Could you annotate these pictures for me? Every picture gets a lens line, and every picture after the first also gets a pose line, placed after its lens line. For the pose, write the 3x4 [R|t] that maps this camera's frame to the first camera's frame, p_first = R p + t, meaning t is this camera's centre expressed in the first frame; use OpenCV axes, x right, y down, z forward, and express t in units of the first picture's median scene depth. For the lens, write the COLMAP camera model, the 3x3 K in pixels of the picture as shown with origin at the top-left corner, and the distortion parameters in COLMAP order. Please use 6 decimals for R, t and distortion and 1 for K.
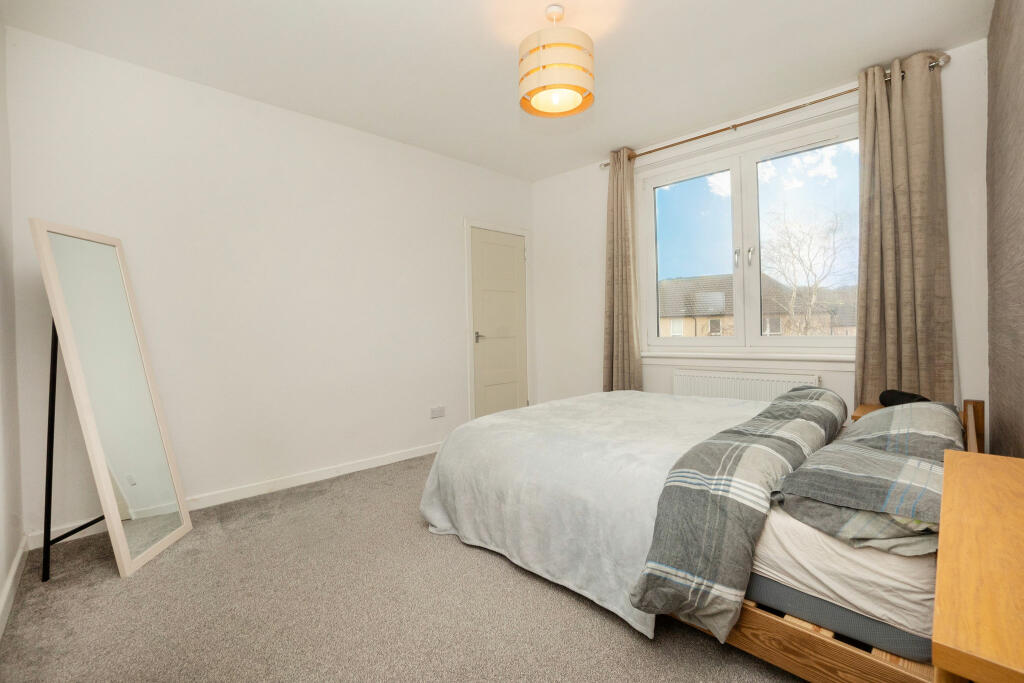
lens RADIAL K [[473.9, 0, 517.3], [0, 473.9, 338.8], [0, 0, 1]] dist [-0.002314, -0.000718]
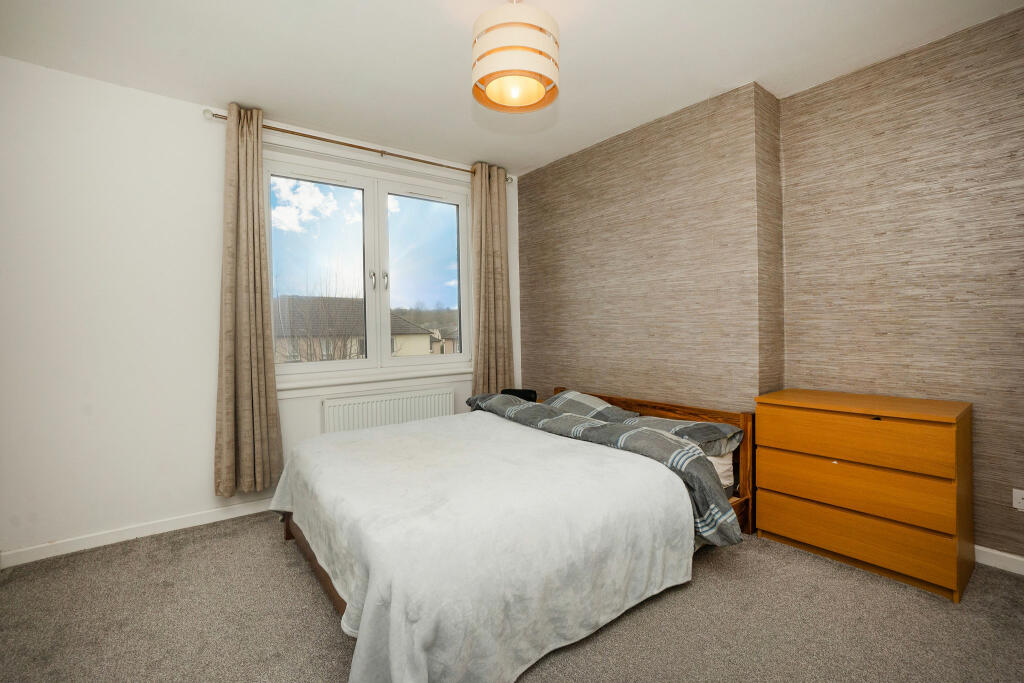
lens RADIAL K [[473.9, 0, 517.3], [0, 473.9, 338.8], [0, 0, 1]] dist [-0.002314, -0.000718]
pose [[0.142593, 0.002804, 0.989777, -0.486186], [0.041042, 0.999119, -0.008743, -0.024894], [-0.988930, 0.041869, 0.142352, 0.557323]]
